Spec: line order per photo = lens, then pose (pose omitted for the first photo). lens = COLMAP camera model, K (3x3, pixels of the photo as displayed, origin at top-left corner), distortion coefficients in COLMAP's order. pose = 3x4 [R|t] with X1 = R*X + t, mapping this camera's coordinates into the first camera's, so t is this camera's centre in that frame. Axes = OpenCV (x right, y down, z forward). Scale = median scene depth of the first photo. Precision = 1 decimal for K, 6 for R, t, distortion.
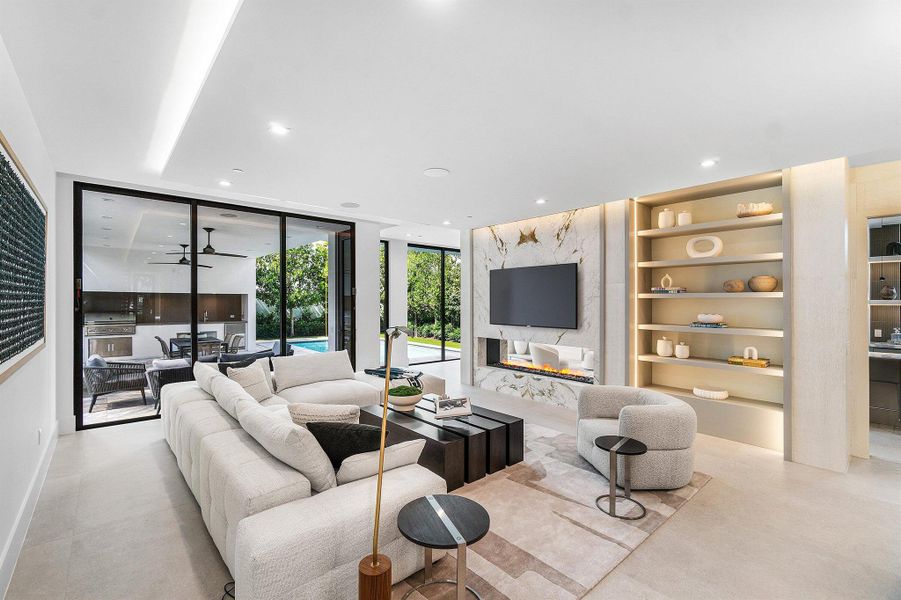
lens RADIAL K [[395.6, 0, 437.9], [0, 395.6, 307.0], [0, 0, 1]] dist [-0.001639, 0.001012]
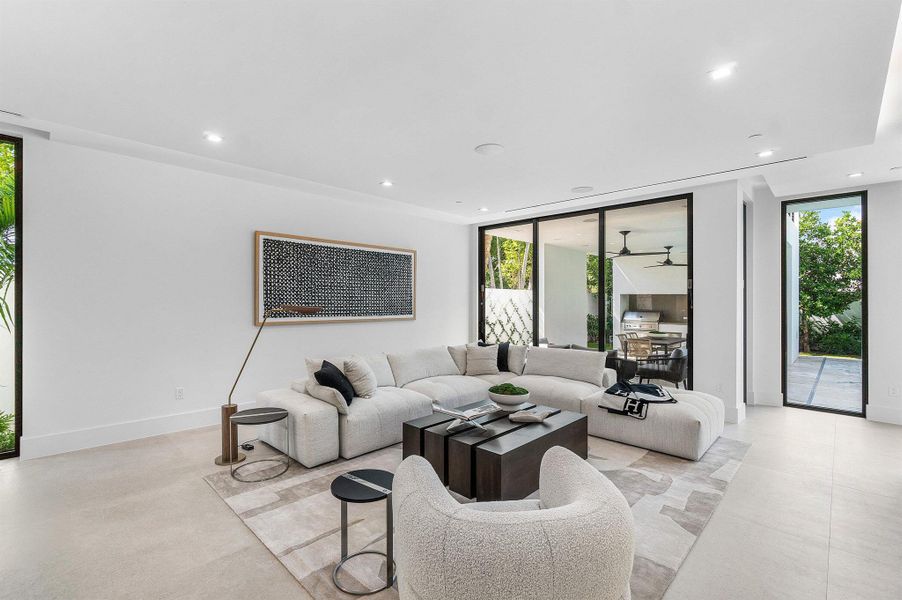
lens RADIAL K [[396.1, 0, 425.3], [0, 396.1, 298.1], [0, 0, 1]] dist [-0.001639, 0.001012]
pose [[0.063484, -0.011066, -0.997922, 0.567652], [-0.022276, 0.999674, -0.012503, 0.008160], [0.997734, 0.023024, 0.063217, 0.503663]]
